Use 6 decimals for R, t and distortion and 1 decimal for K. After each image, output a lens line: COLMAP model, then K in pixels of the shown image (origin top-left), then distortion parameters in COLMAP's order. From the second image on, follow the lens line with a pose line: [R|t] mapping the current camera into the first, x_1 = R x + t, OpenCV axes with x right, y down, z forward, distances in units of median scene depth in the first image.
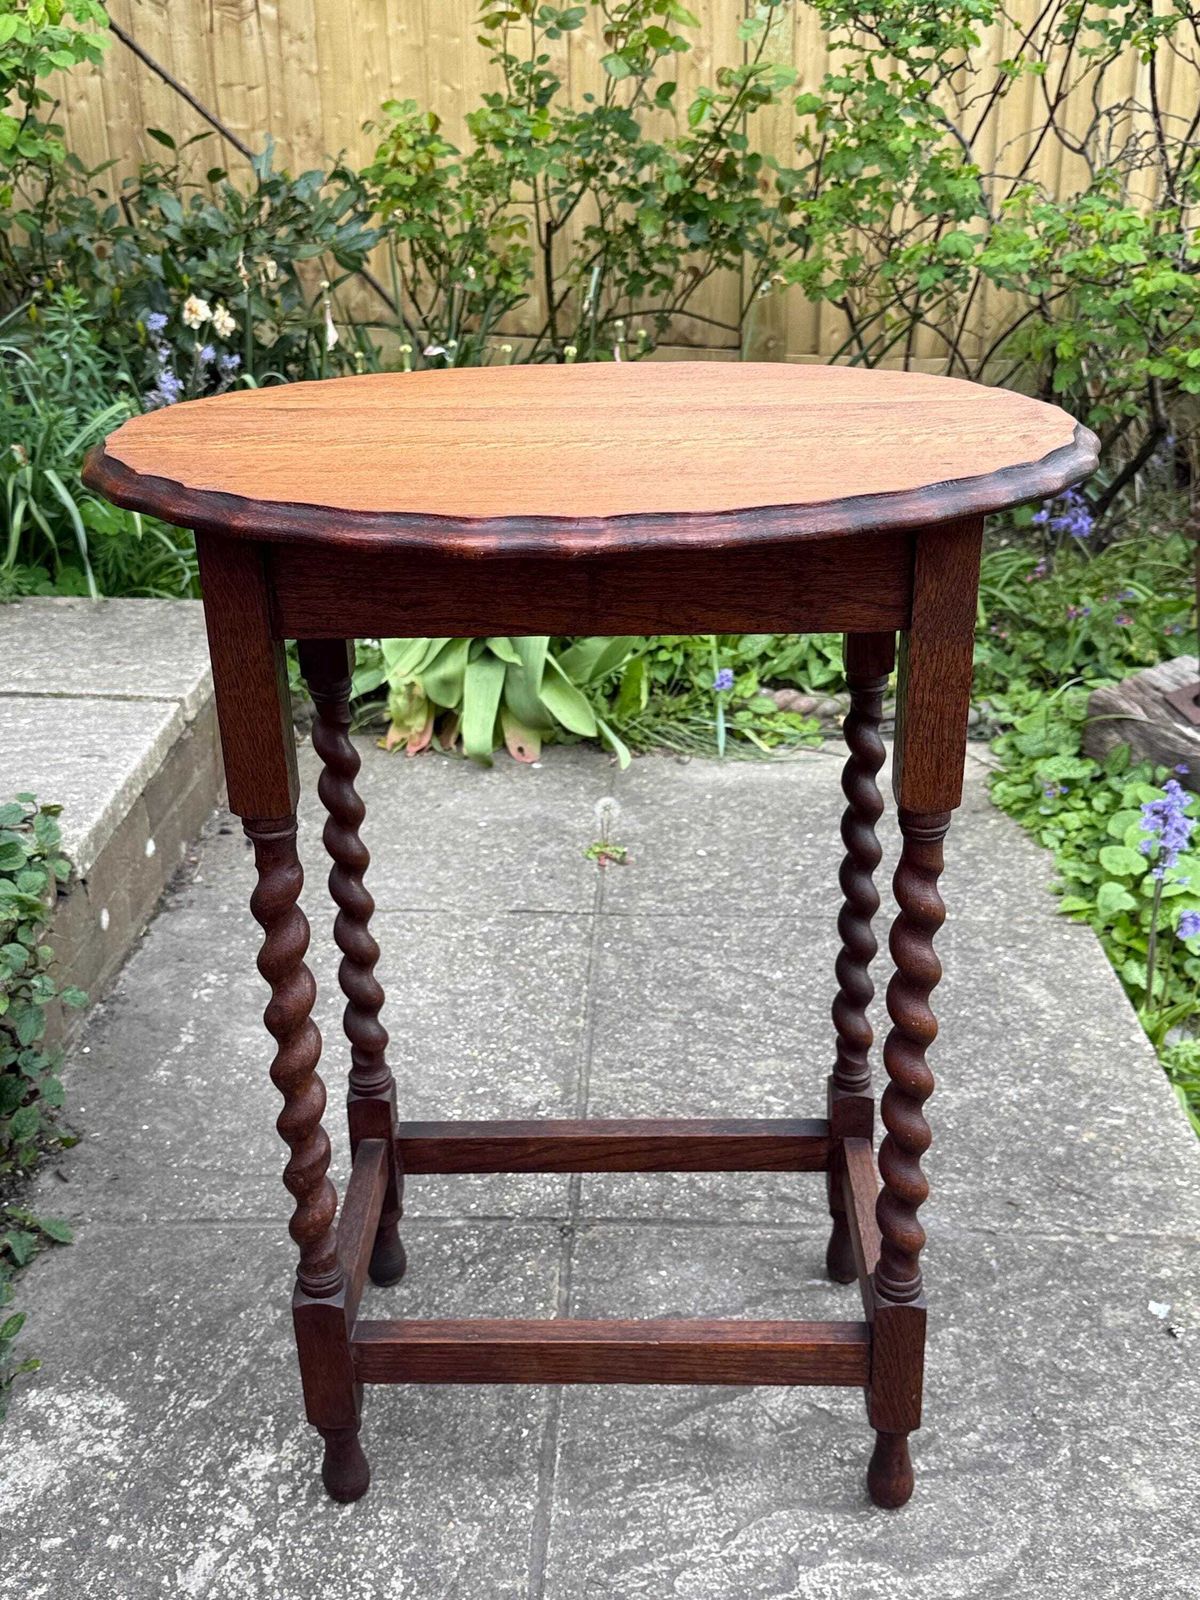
lens RADIAL K [[1684.6, 0, 589.5], [0, 1684.6, 810.1], [0, 0, 1]] dist [0.040474, 0.000000]
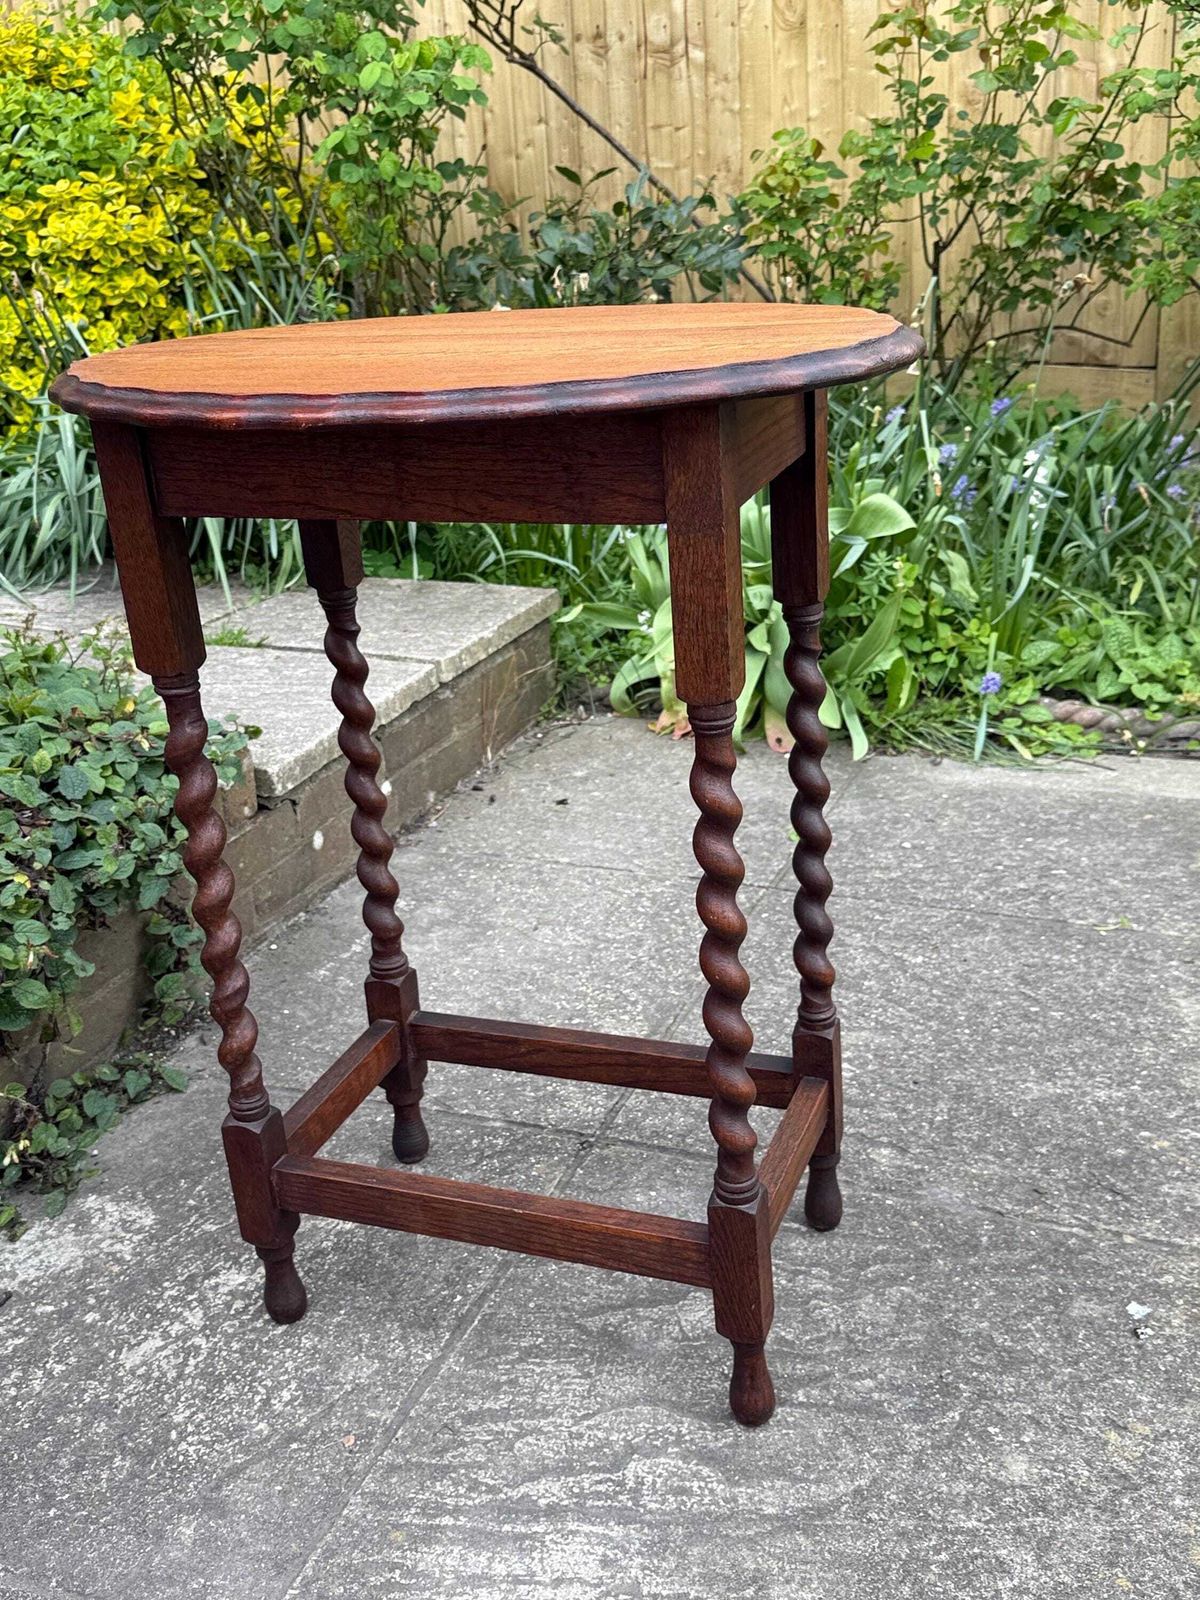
lens RADIAL K [[1684.6, 0, 581.0], [0, 1684.6, 798.3], [0, 0, 1]] dist [0.040474, 0.000000]
pose [[0.940625, 0.081250, -0.329581, 0.246678], [-0.094625, 0.995206, -0.024714, 0.047678], [0.325993, 0.054433, 0.943804, -0.002358]]
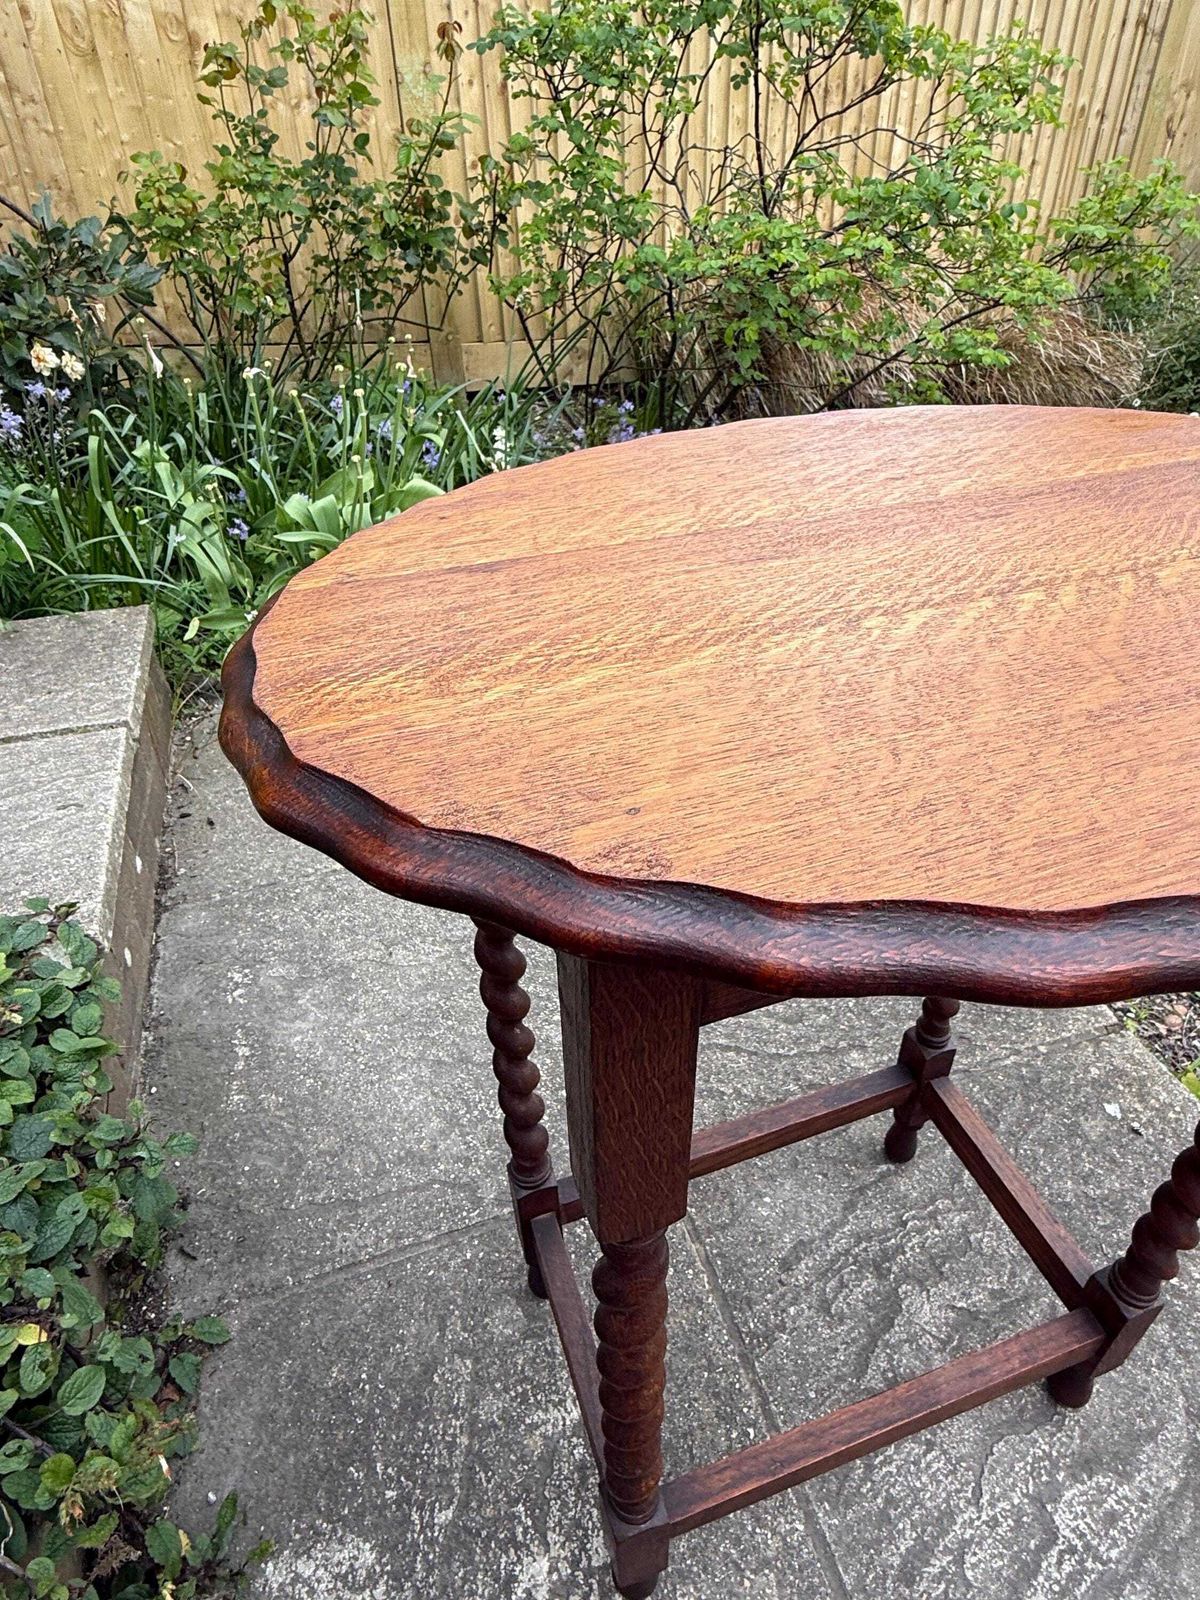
lens RADIAL K [[921.8, 0, 595.4], [0, 921.8, 773.9], [0, 0, 1]] dist [-0.000869, 0.000348]
pose [[0.938012, -0.206998, 0.278003, -0.144224], [0.151807, 0.966413, 0.207368, -0.129190], [-0.311590, -0.152311, 0.937930, 0.361537]]
